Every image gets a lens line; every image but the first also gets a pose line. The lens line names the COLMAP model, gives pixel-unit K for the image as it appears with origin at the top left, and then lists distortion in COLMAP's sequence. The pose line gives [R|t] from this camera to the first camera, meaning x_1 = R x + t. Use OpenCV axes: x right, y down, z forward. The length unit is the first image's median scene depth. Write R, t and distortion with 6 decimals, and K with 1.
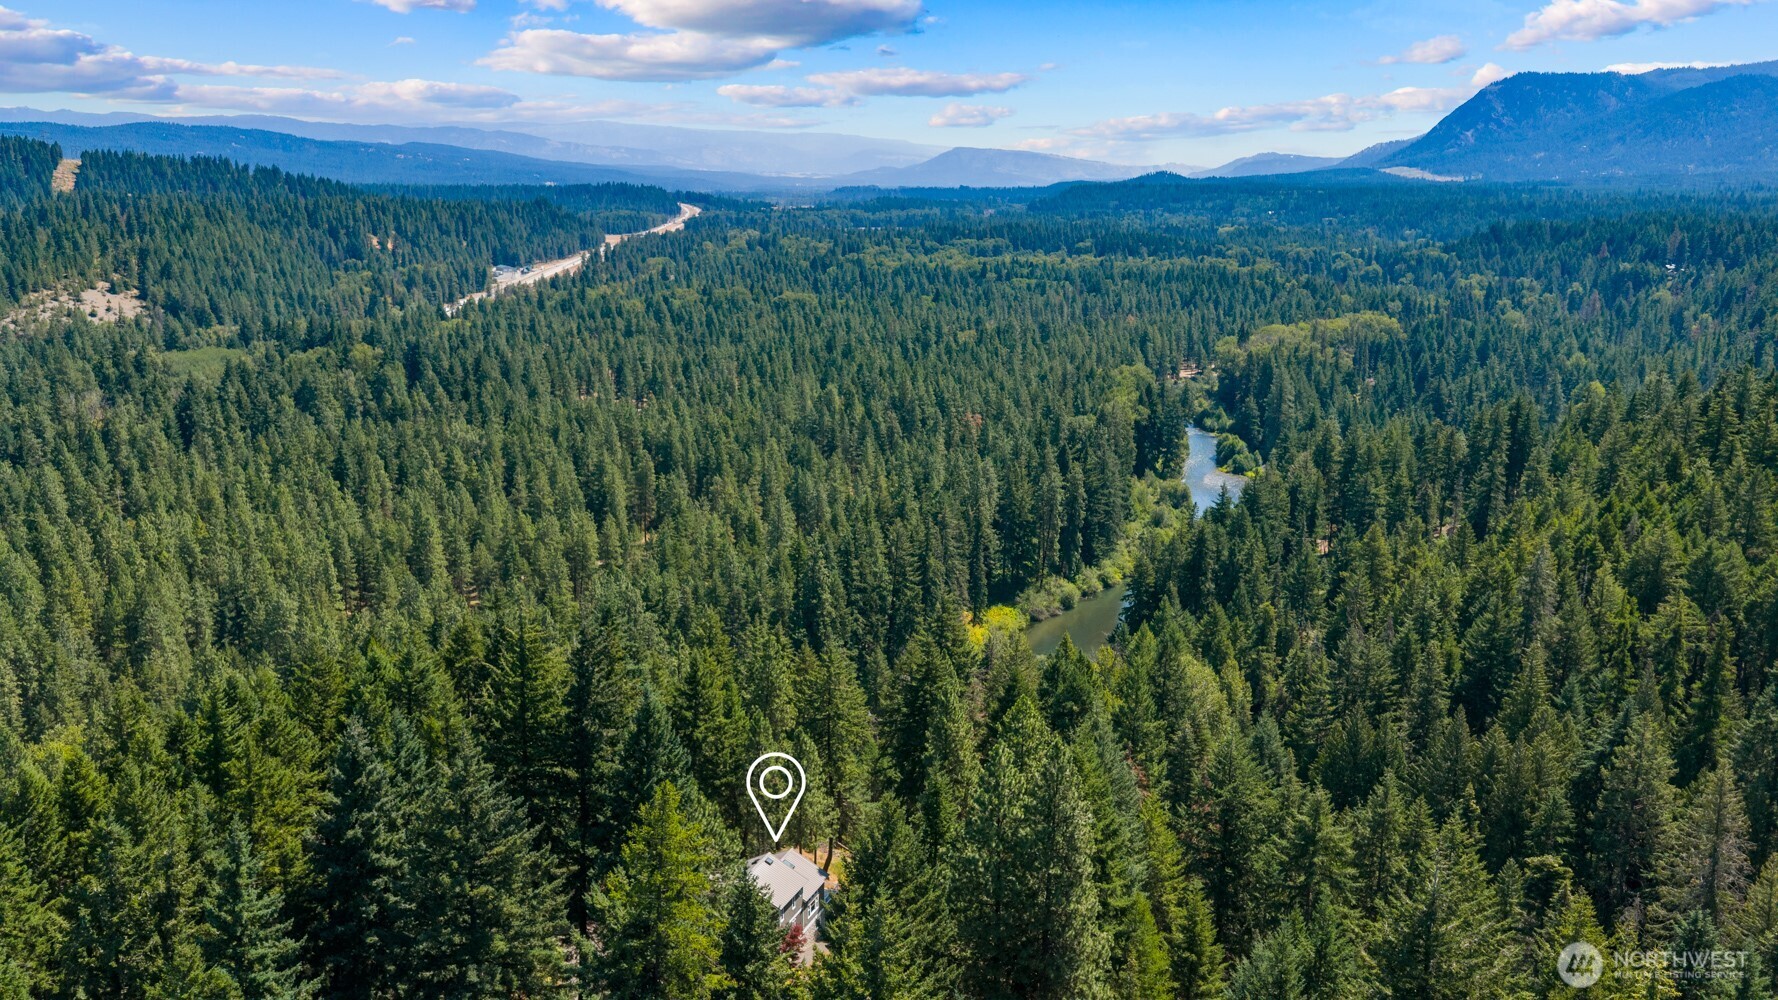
lens RADIAL K [[1426.0, 0, 888.4], [0, 1426.0, 499.8], [0, 0, 1]] dist [0.001474, -0.009448]
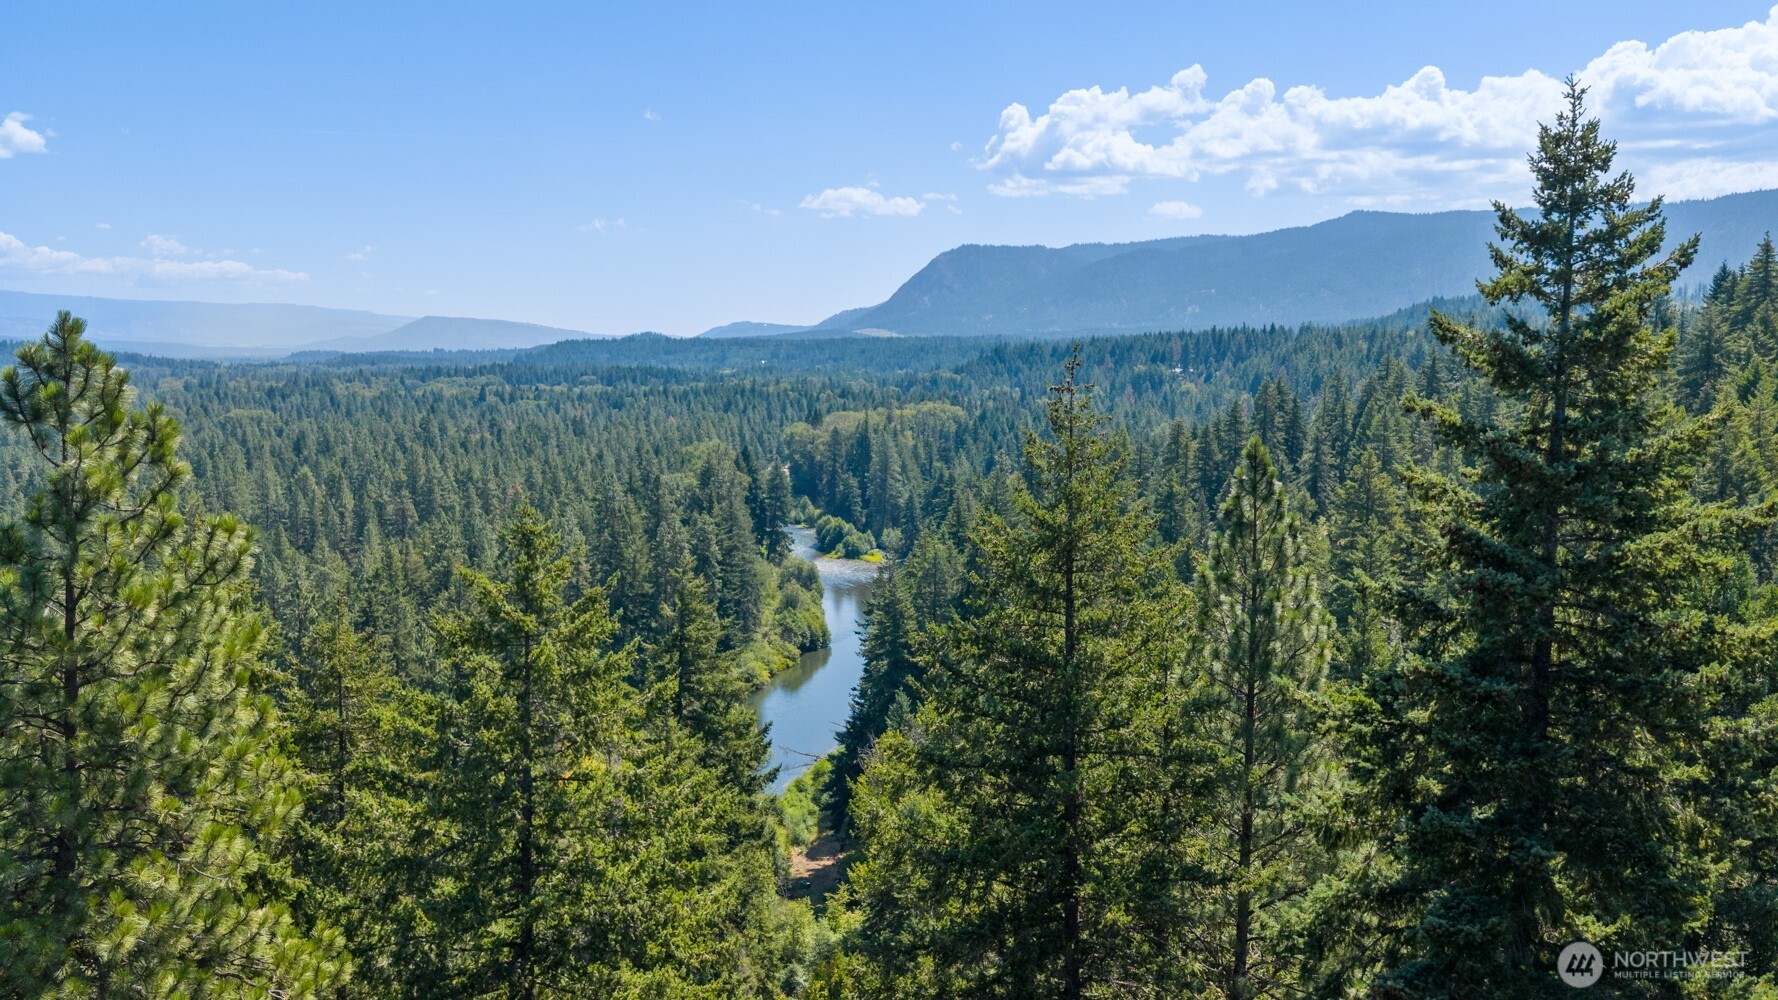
lens RADIAL K [[1426.0, 0, 891.4], [0, 1426.0, 499.6], [0, 0, 1]] dist [0.001474, -0.009448]
pose [[0.935567, -0.044483, 0.350337, -0.013687], [0.085892, 0.990908, -0.103555, 0.028371], [-0.342546, 0.126973, 0.930881, 0.193623]]
